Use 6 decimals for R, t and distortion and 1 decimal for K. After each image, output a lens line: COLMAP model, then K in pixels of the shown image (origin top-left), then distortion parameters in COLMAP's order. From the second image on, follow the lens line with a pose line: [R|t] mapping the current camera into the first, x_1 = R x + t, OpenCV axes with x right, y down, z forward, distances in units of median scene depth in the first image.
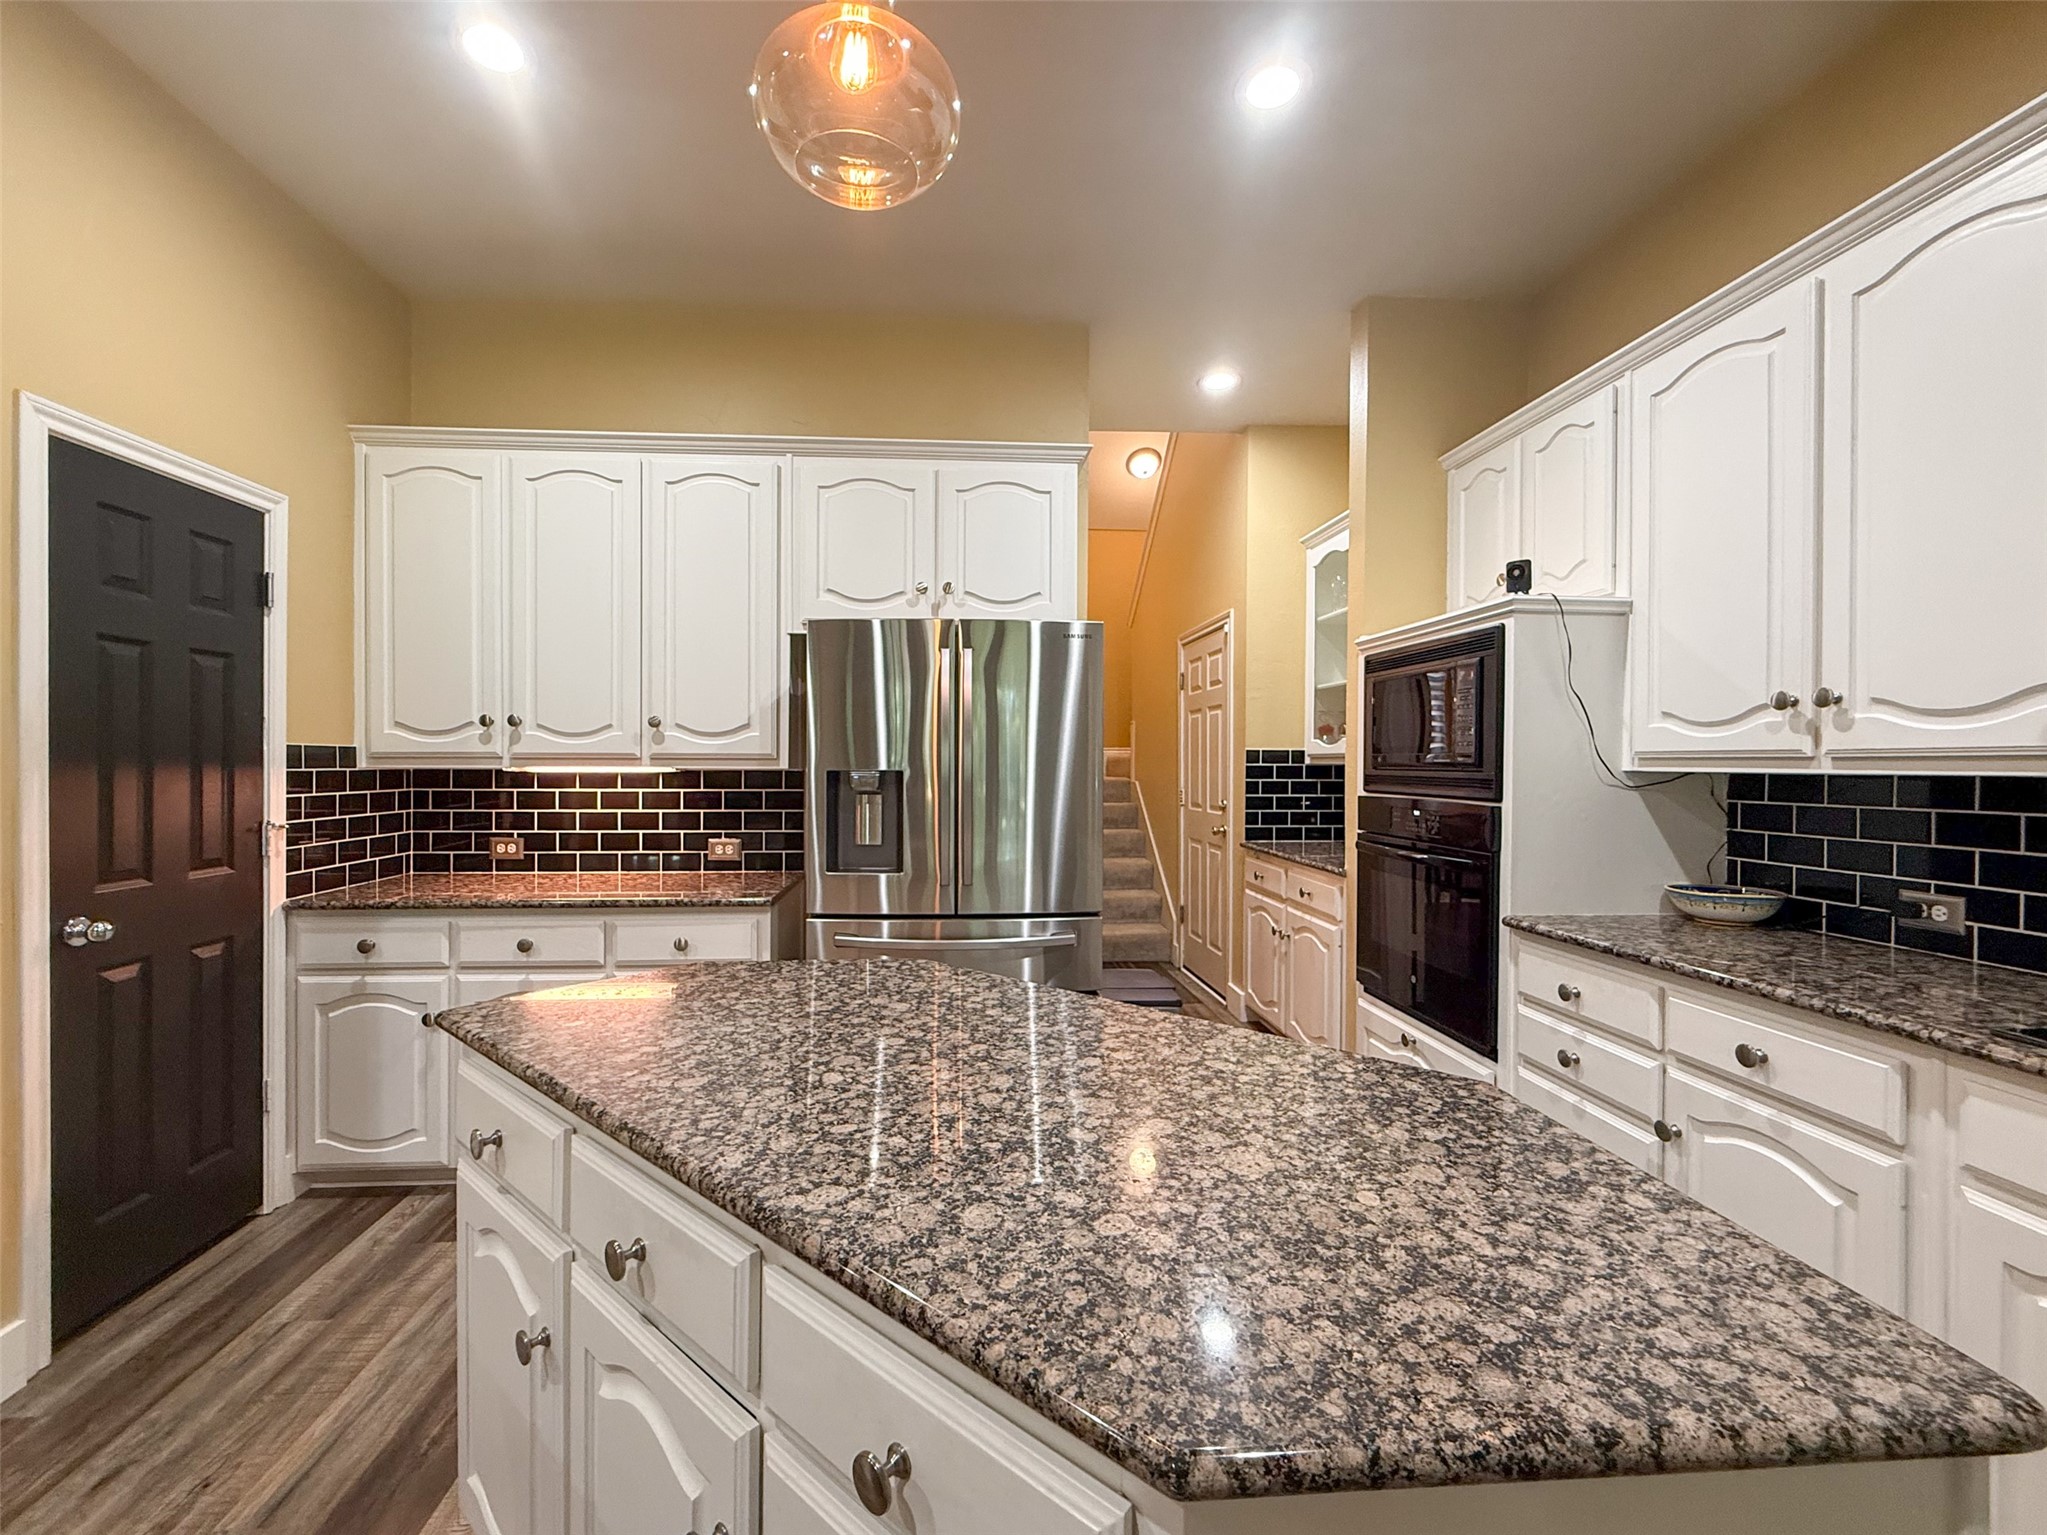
lens RADIAL K [[845.1, 0, 1036.5], [0, 845.1, 776.7], [0, 0, 1]] dist [-0.003409, -0.001300]
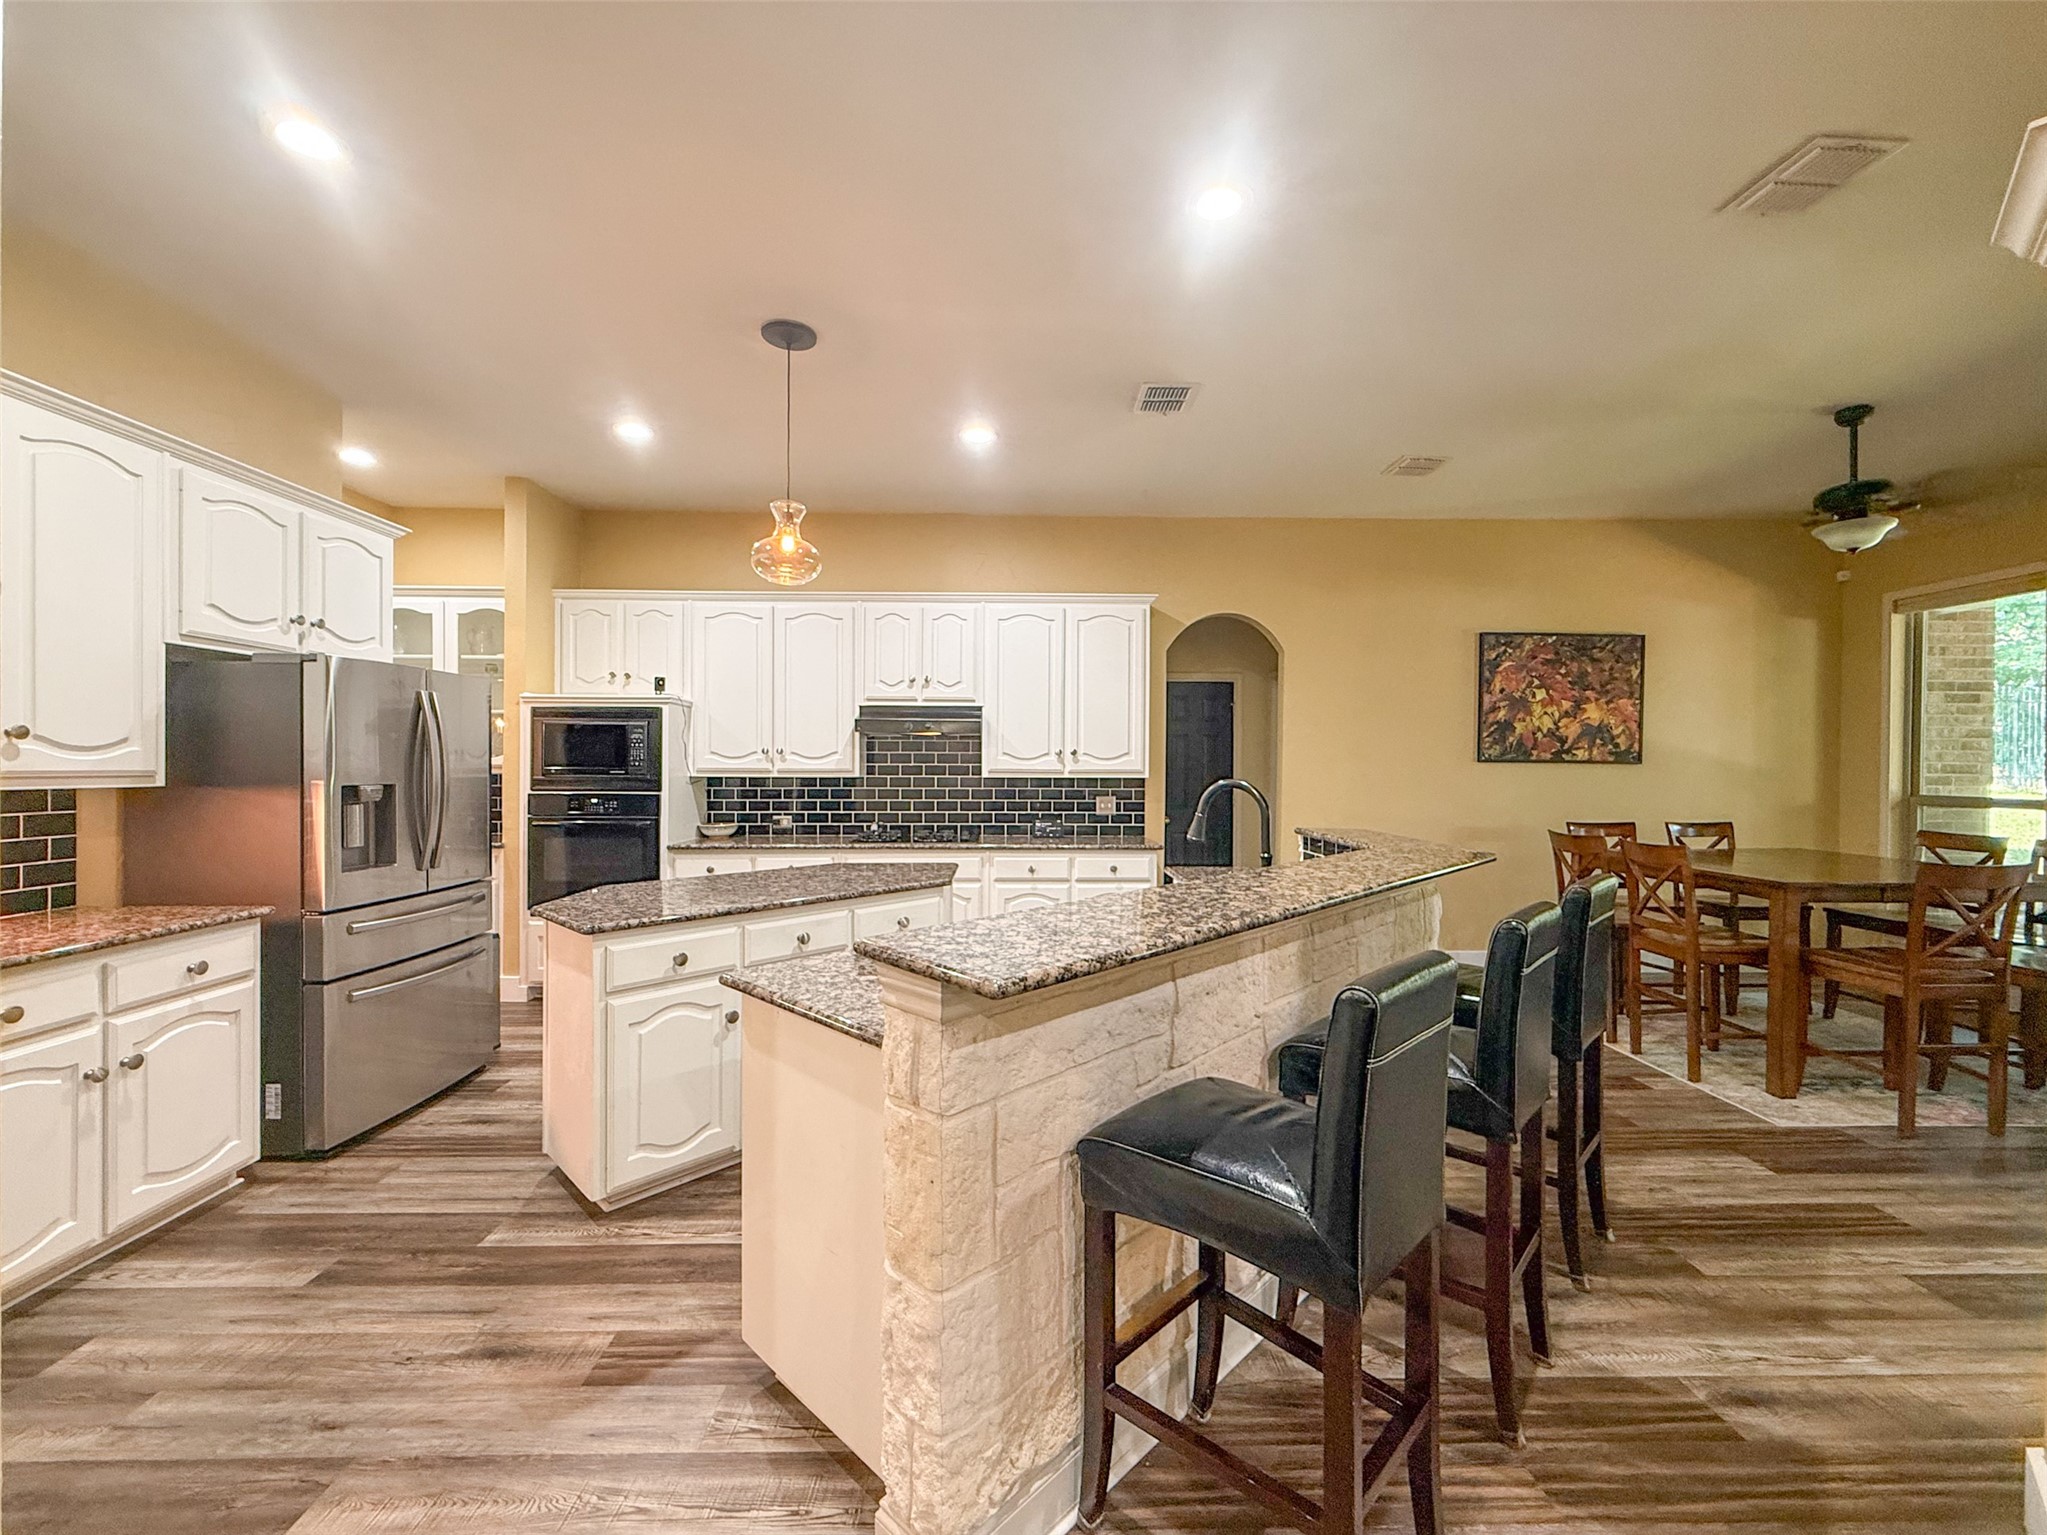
lens RADIAL K [[845.1, 0, 1023.0], [0, 845.1, 771.7], [0, 0, 1]] dist [-0.003409, -0.001300]
pose [[0.045166, -0.008624, 0.998942, -1.505163], [0.012161, 0.999893, 0.008082, -0.026358], [-0.998905, 0.011783, 0.045266, 0.005191]]
